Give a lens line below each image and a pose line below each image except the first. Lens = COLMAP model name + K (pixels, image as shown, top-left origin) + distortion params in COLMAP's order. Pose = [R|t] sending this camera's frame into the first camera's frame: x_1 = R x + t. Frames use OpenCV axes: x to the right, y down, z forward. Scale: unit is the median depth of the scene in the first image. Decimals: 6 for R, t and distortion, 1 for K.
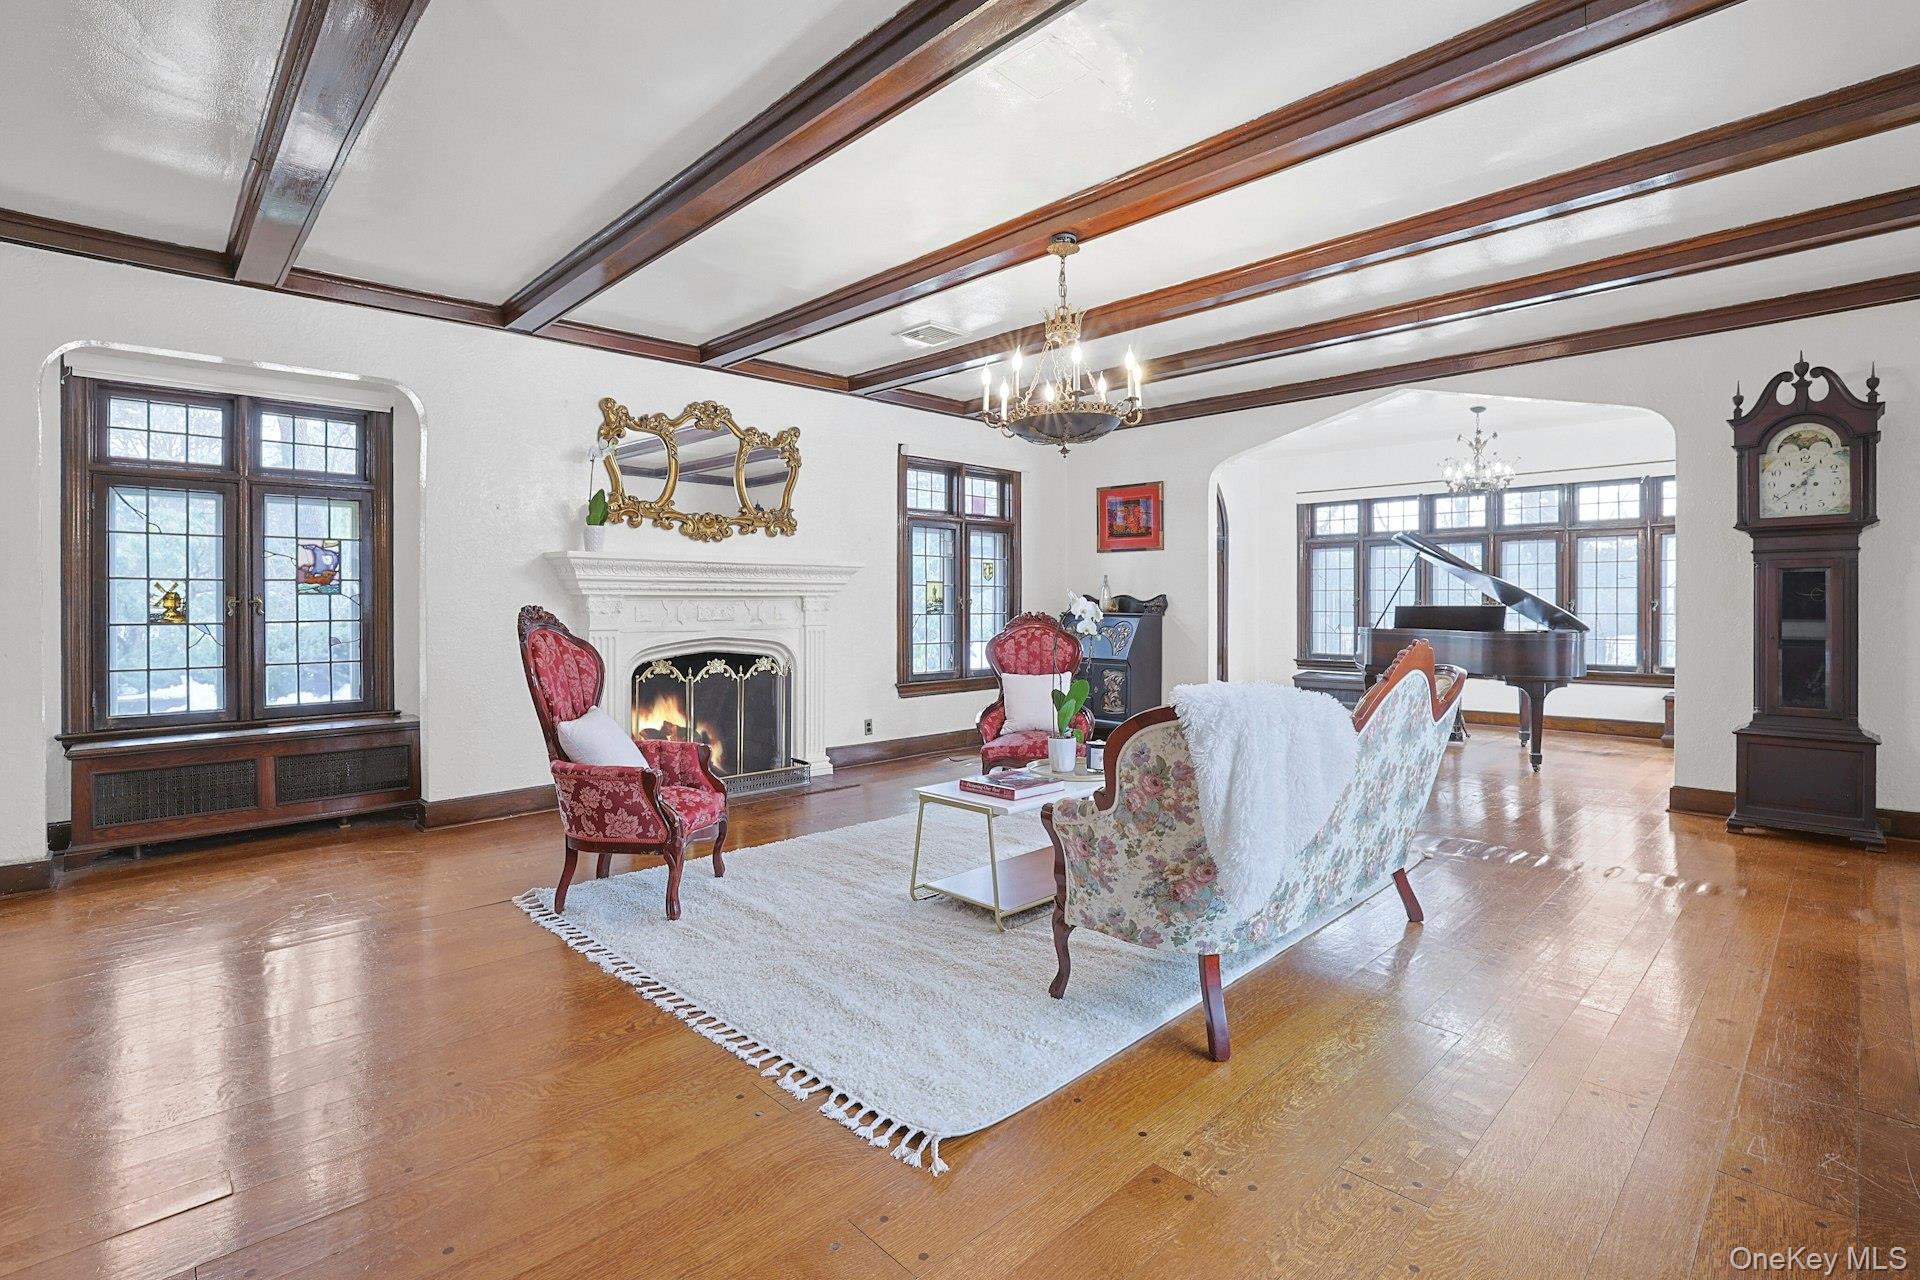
lens RADIAL K [[903.8, 0, 955.9], [0, 903.8, 607.0], [0, 0, 1]] dist [-0.024103, 0.002890]
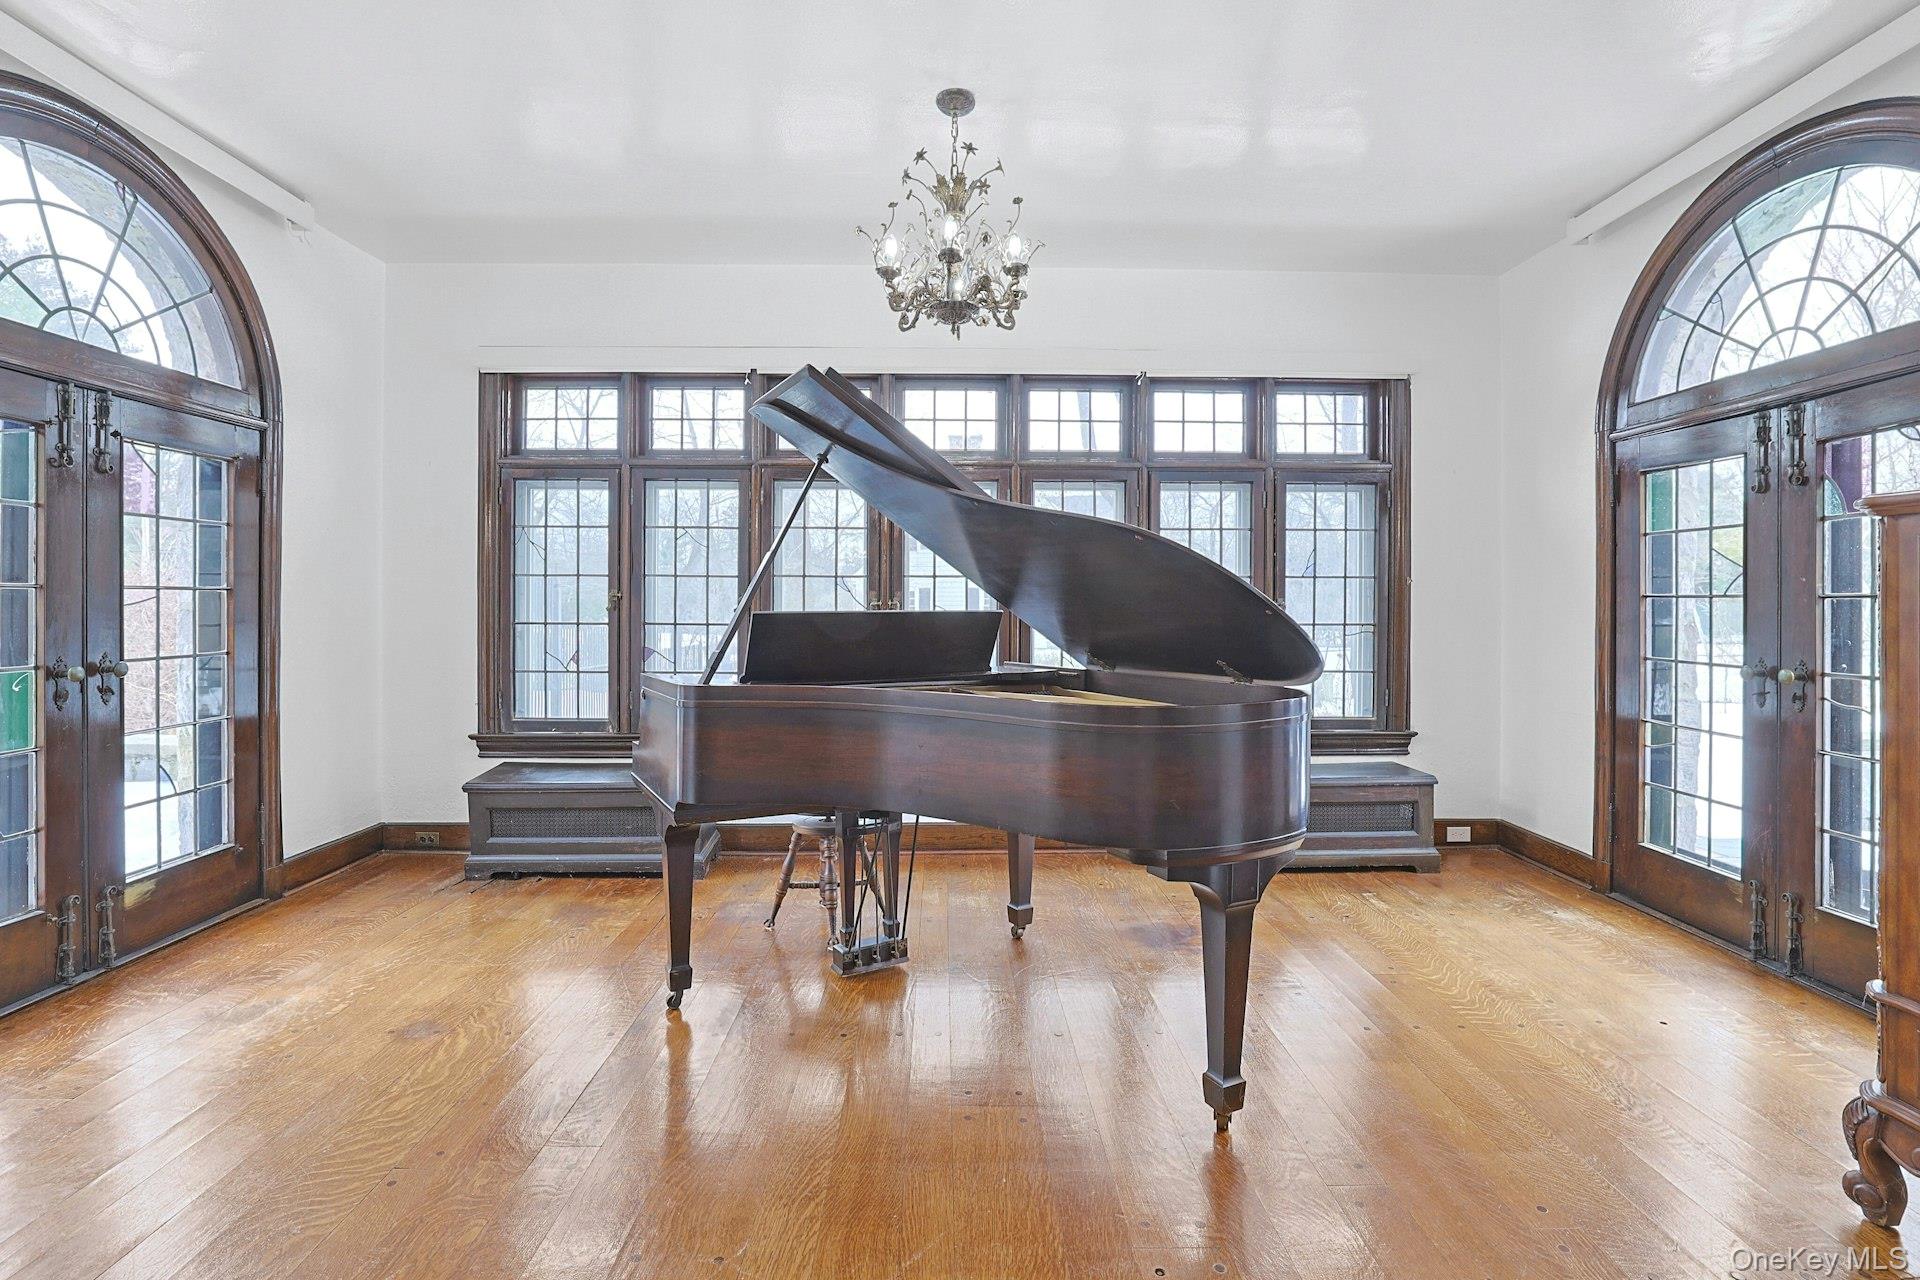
lens RADIAL K [[903.8, 0, 958.4], [0, 903.8, 608.2], [0, 0, 1]] dist [-0.024103, 0.002890]
pose [[0.682974, 0.001989, 0.730440, 0.354976], [-0.000089, 0.999997, -0.002640, -0.001748], [-0.730442, 0.001738, 0.682972, 0.861984]]
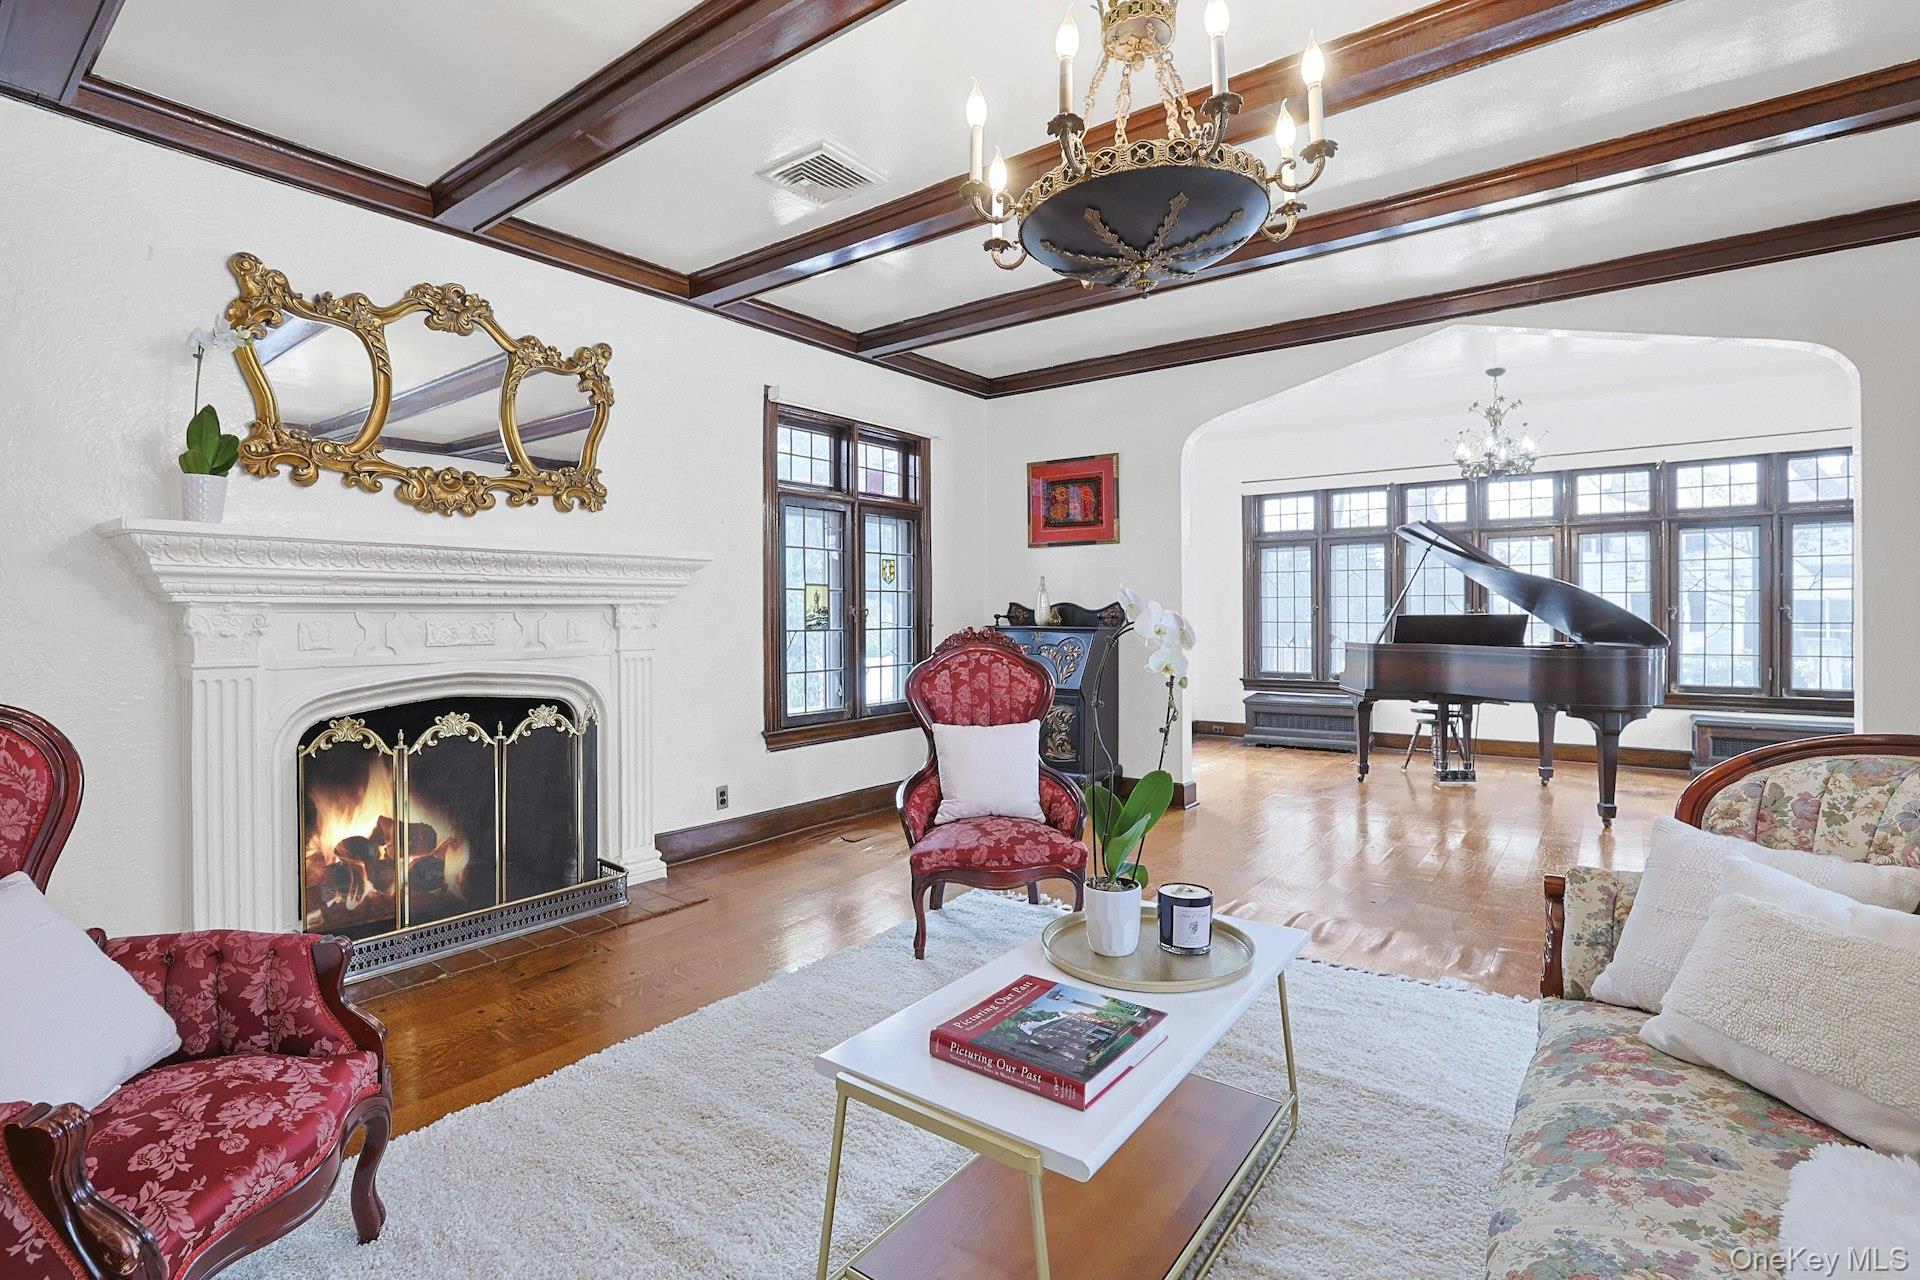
lens RADIAL K [[903.8, 0, 953.5], [0, 903.8, 613.5], [0, 0, 1]] dist [-0.024103, 0.002890]
pose [[0.988872, -0.004569, 0.148698, -0.026452], [0.005245, 0.999978, -0.004152, -0.001879], [-0.148676, 0.004886, 0.988874, 0.321371]]
